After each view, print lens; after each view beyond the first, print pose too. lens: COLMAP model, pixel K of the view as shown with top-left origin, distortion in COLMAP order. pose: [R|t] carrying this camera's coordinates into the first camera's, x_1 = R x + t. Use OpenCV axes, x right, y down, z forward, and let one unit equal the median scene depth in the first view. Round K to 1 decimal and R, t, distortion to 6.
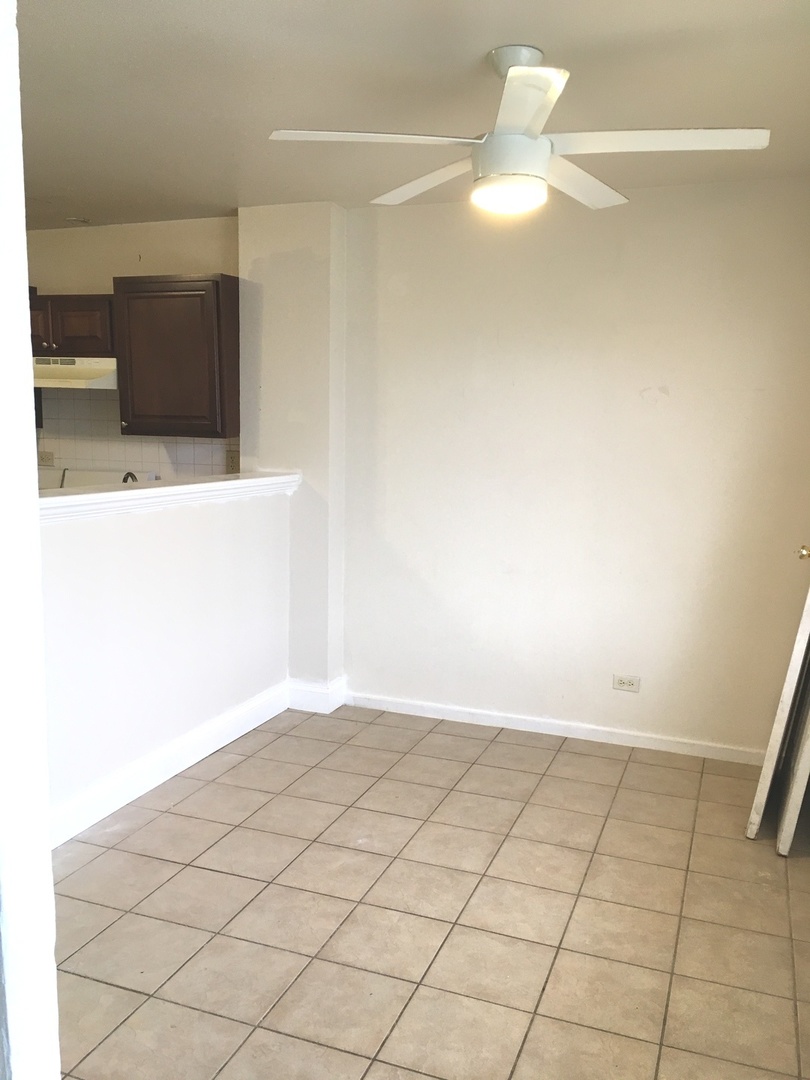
lens RADIAL K [[891.2, 0, 405.0], [0, 891.2, 540.0], [0, 0, 1]] dist [0.008536, -0.007328]
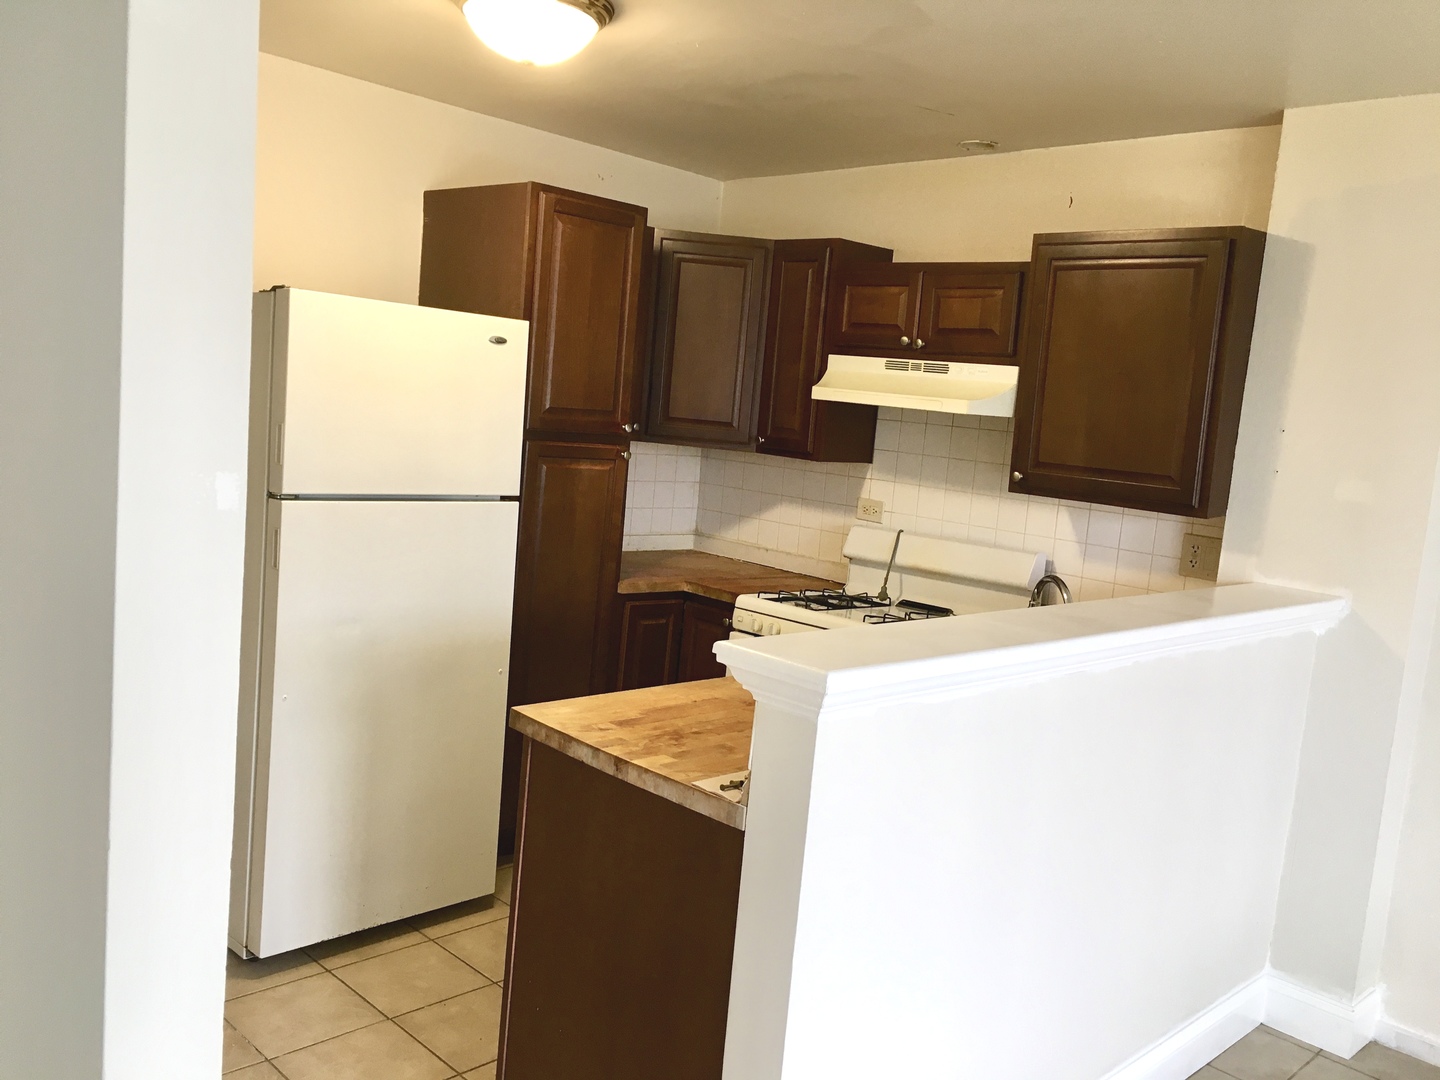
lens RADIAL K [[1188.3, 0, 720.0], [0, 1188.3, 540.0], [0, 0, 1]] dist [0.008536, -0.007328]
pose [[0.901471, 0.106475, -0.419540, -0.156307], [-0.122323, 0.992430, -0.010968, -0.053970], [0.415196, 0.061207, 0.907671, 0.192877]]
